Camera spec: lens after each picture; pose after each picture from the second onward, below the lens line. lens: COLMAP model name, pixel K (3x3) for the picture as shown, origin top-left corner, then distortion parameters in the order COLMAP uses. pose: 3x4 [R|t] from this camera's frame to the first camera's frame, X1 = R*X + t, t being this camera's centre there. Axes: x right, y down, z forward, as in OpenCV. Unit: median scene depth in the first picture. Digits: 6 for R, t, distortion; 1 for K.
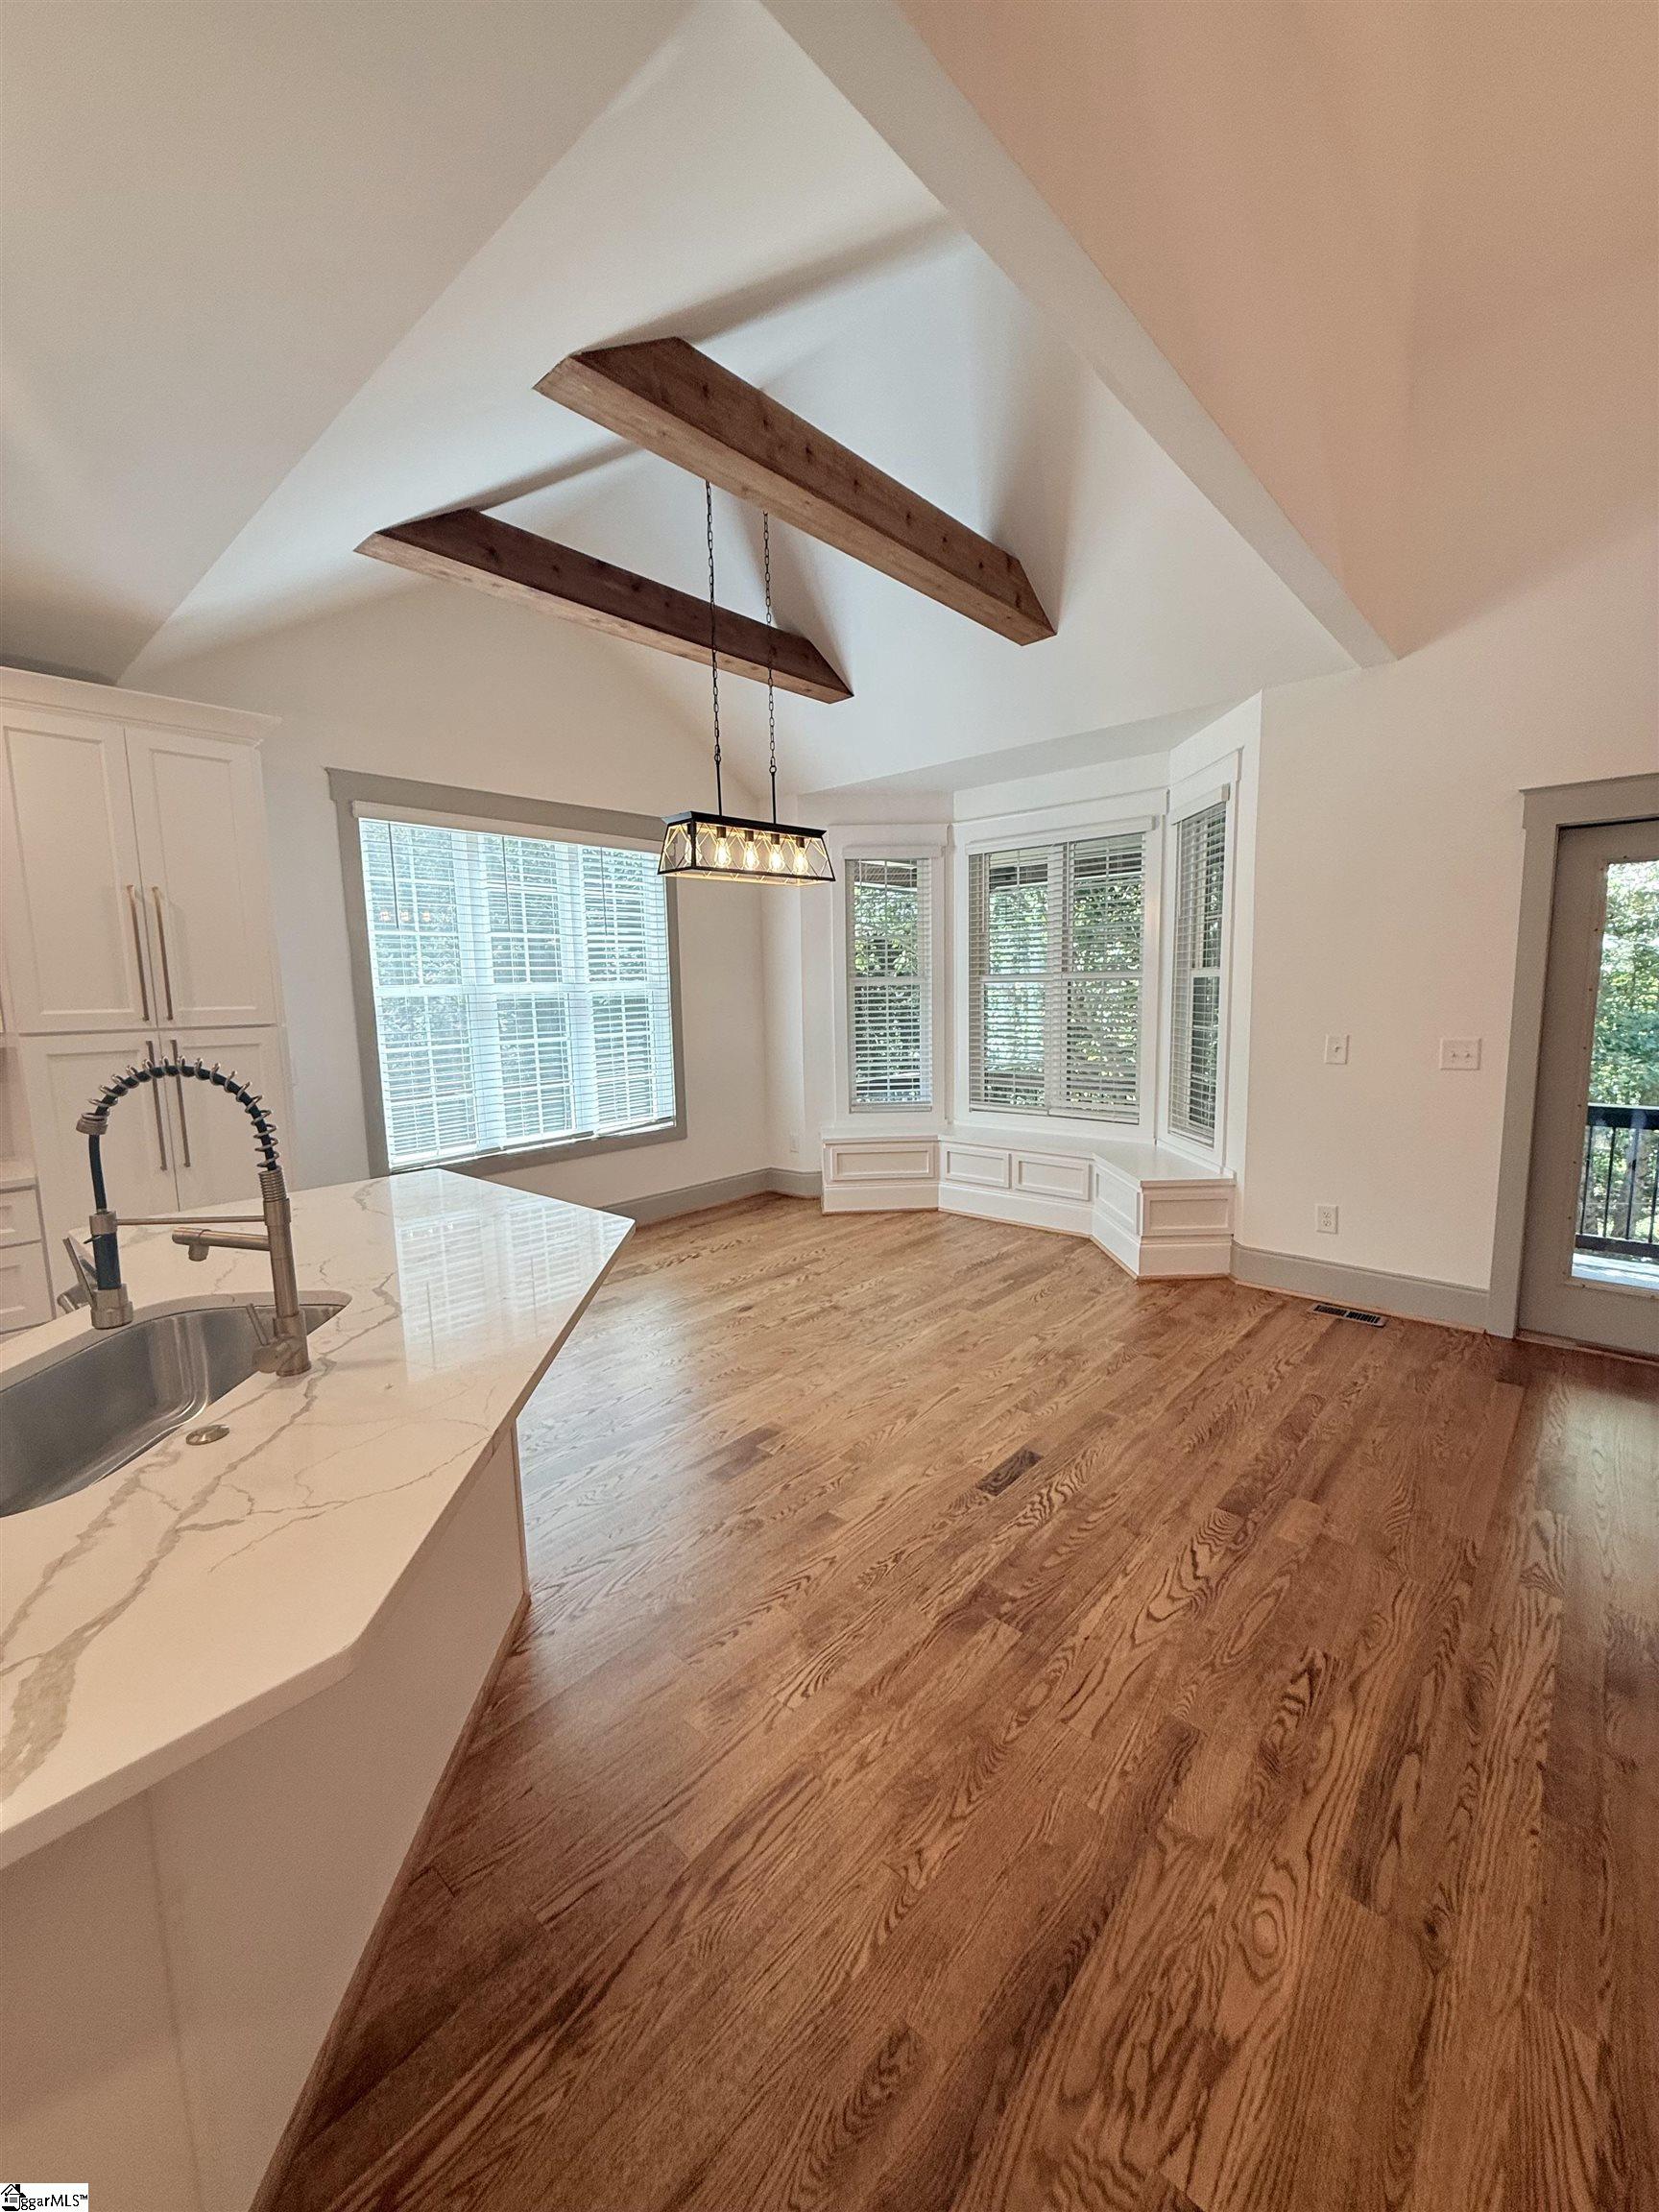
lens RADIAL K [[883.2, 0, 828.7], [0, 883.2, 1098.7], [0, 0, 1]] dist [-0.000916, 0.000354]
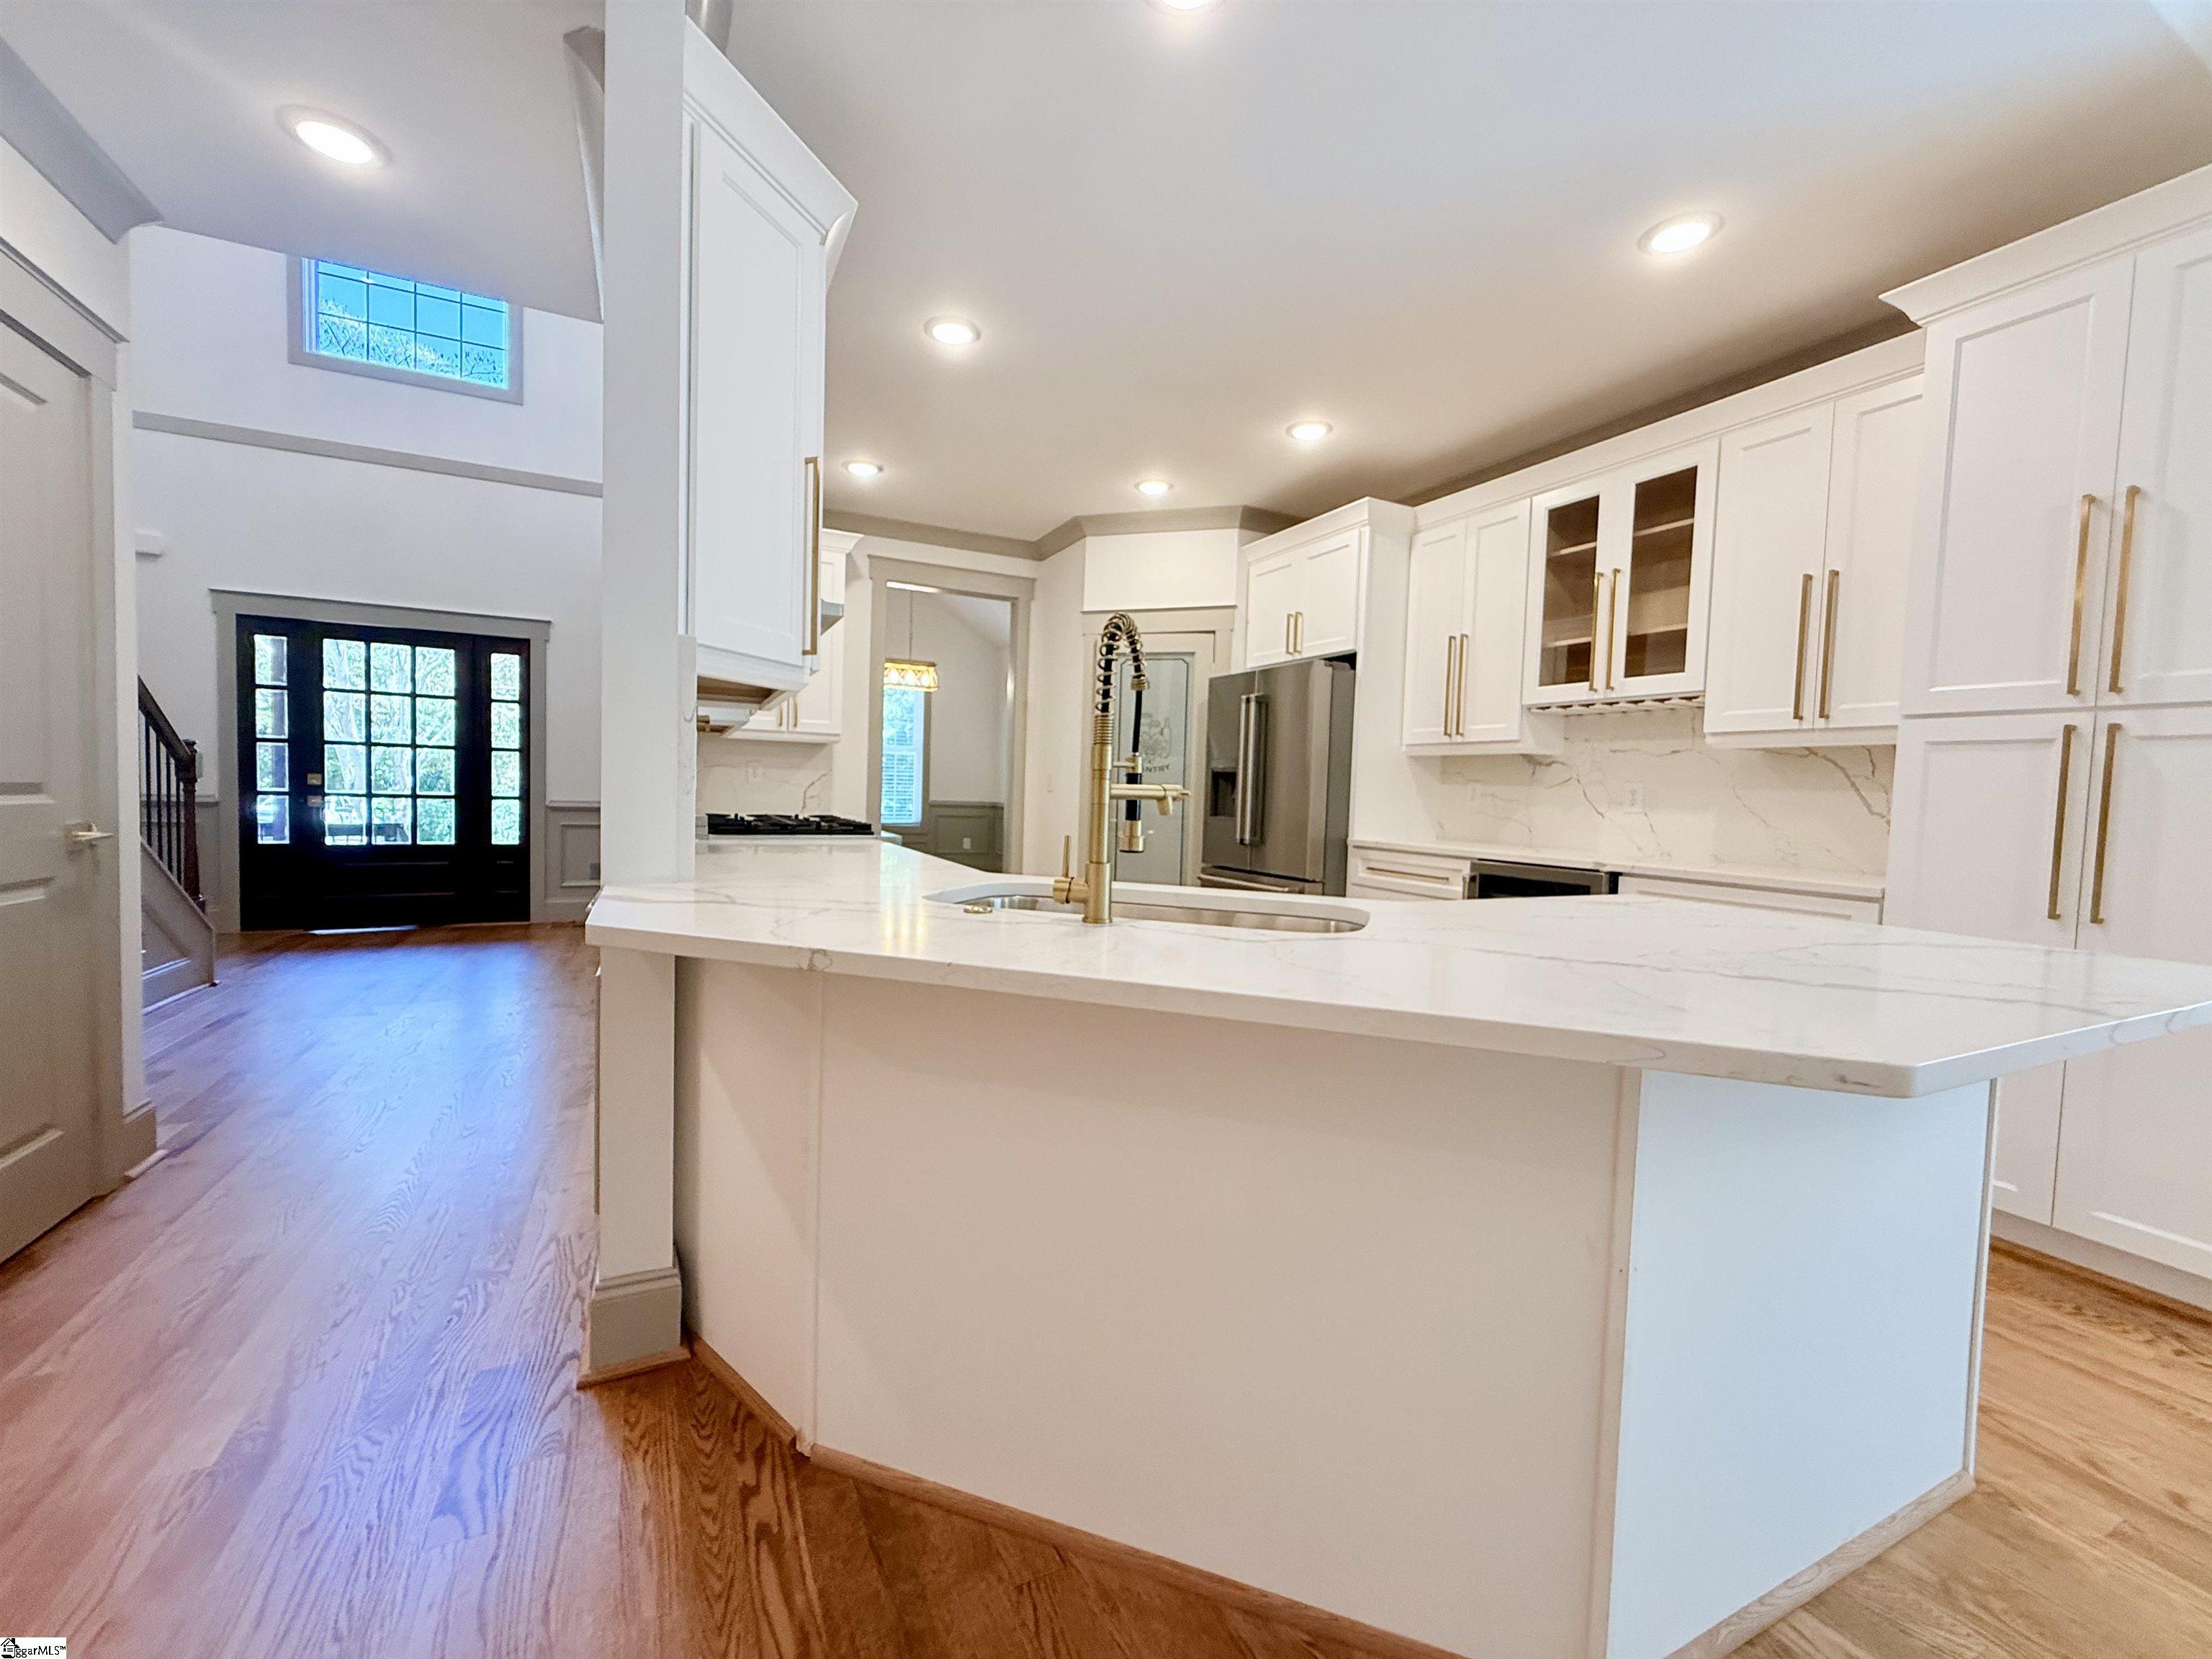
lens RADIAL K [[883.2, 0, 1100.6], [0, 883.2, 833.4], [0, 0, 1]] dist [-0.000916, 0.000354]
pose [[-0.370577, 0.056828, -0.927062, 0.093713], [-0.140703, 0.983172, 0.116511, 0.029623], [0.918083, 0.173617, -0.356345, 0.412605]]
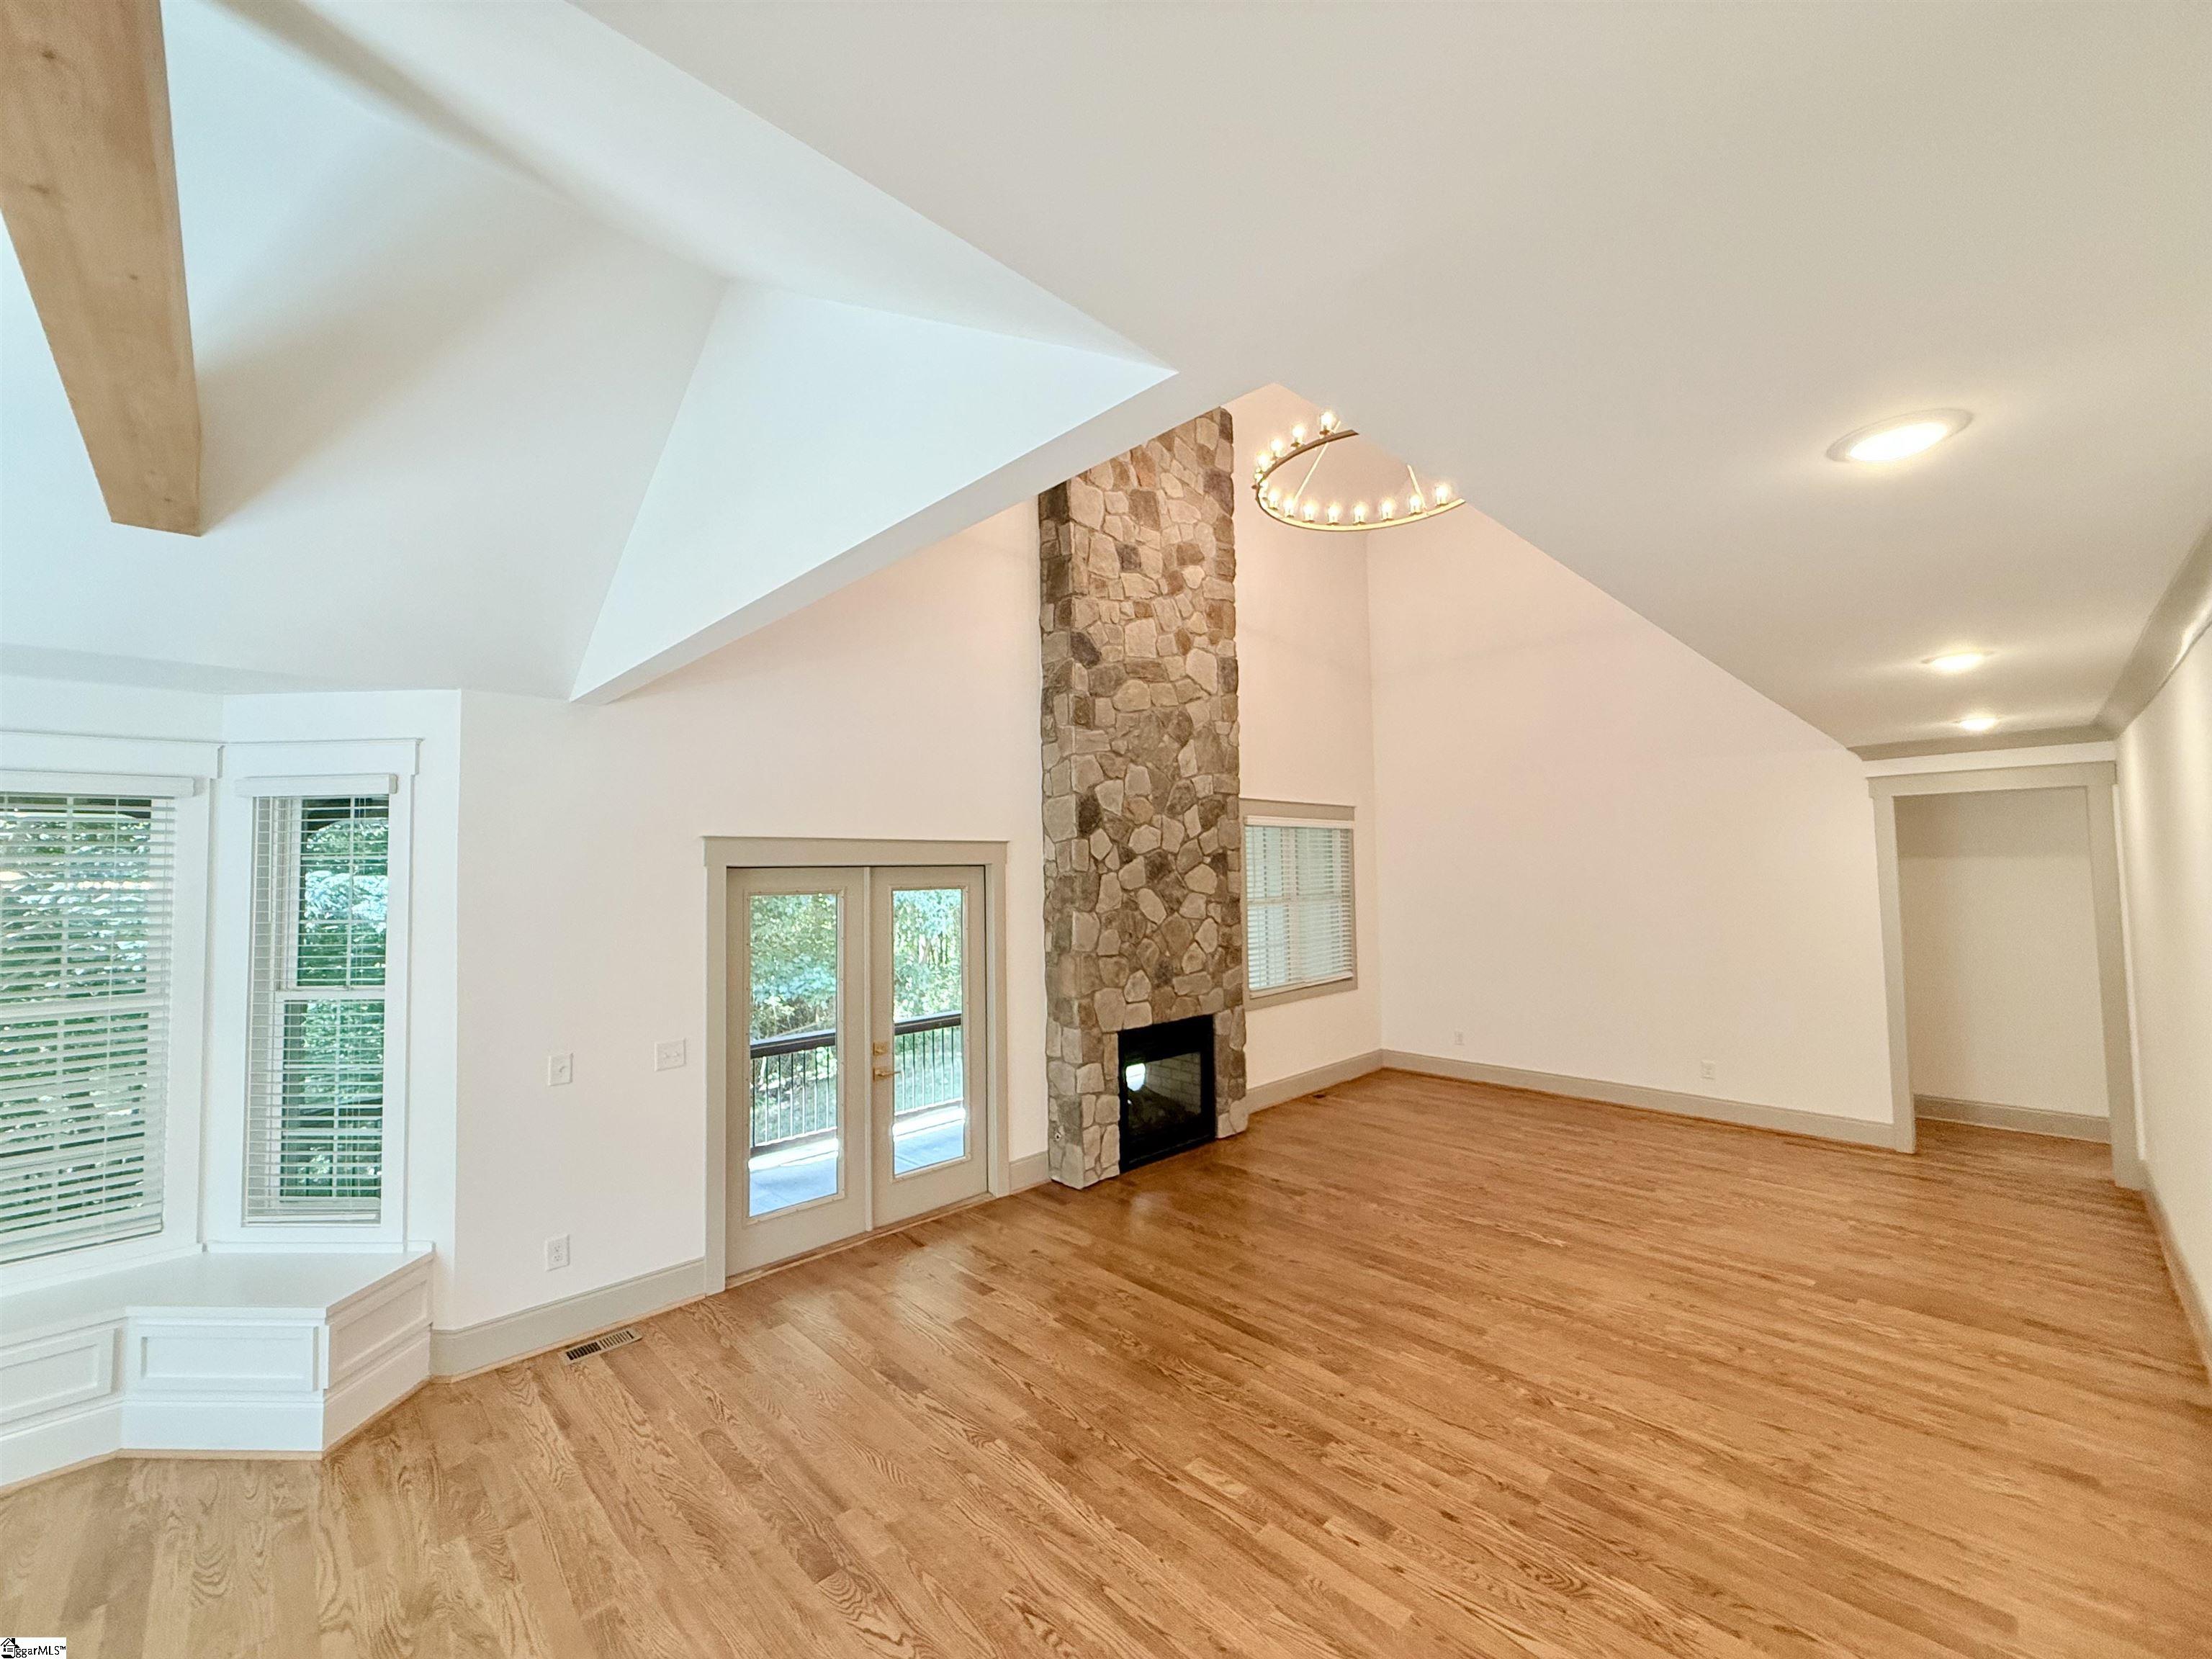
lens RADIAL K [[883.2, 0, 1099.5], [0, 883.2, 831.7], [0, 0, 1]] dist [-0.000916, 0.000354]
pose [[0.069918, 0.064559, 0.995461, -0.324720], [0.140928, 0.987256, -0.073925, -0.140807], [-0.987548, 0.145458, 0.059929, 0.283458]]
